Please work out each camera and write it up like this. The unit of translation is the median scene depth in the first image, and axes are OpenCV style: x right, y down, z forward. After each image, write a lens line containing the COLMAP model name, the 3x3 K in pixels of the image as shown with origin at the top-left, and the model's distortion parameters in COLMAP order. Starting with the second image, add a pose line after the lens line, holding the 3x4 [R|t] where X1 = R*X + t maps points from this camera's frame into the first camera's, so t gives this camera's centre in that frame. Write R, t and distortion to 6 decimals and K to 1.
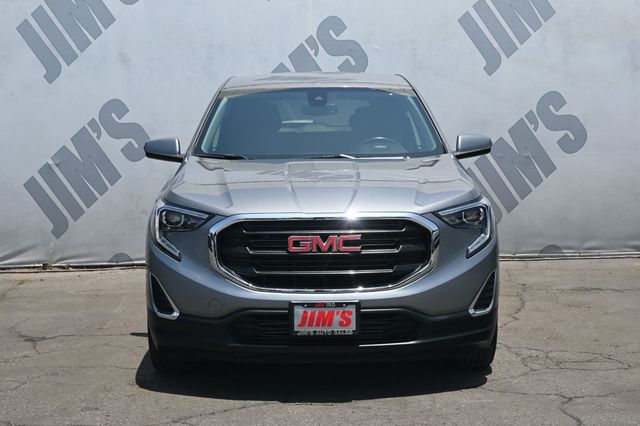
lens RADIAL K [[1127.6, 0, 319.6], [0, 1127.6, 234.7], [0, 0, 1]] dist [0.048832, 0.000000]
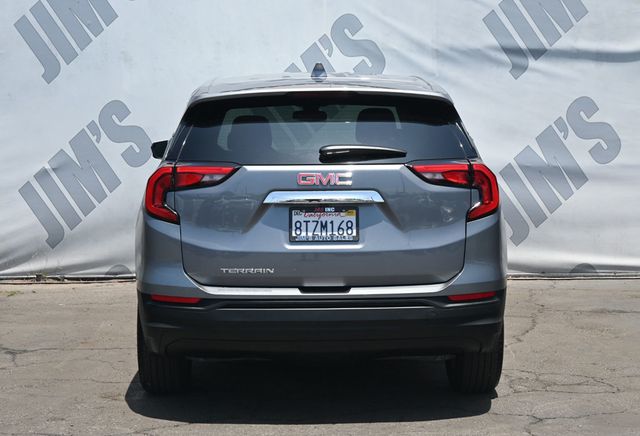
lens RADIAL K [[1328.2, 0, 320.1], [0, 1328.2, 217.9], [0, 0, 1]] dist [0.025982, 0.000000]
pose [[0.998425, 0.013863, -0.054366, 0.051153], [-0.015081, 0.999643, -0.022064, -0.000780], [0.054040, 0.022849, 0.998277, -0.092650]]
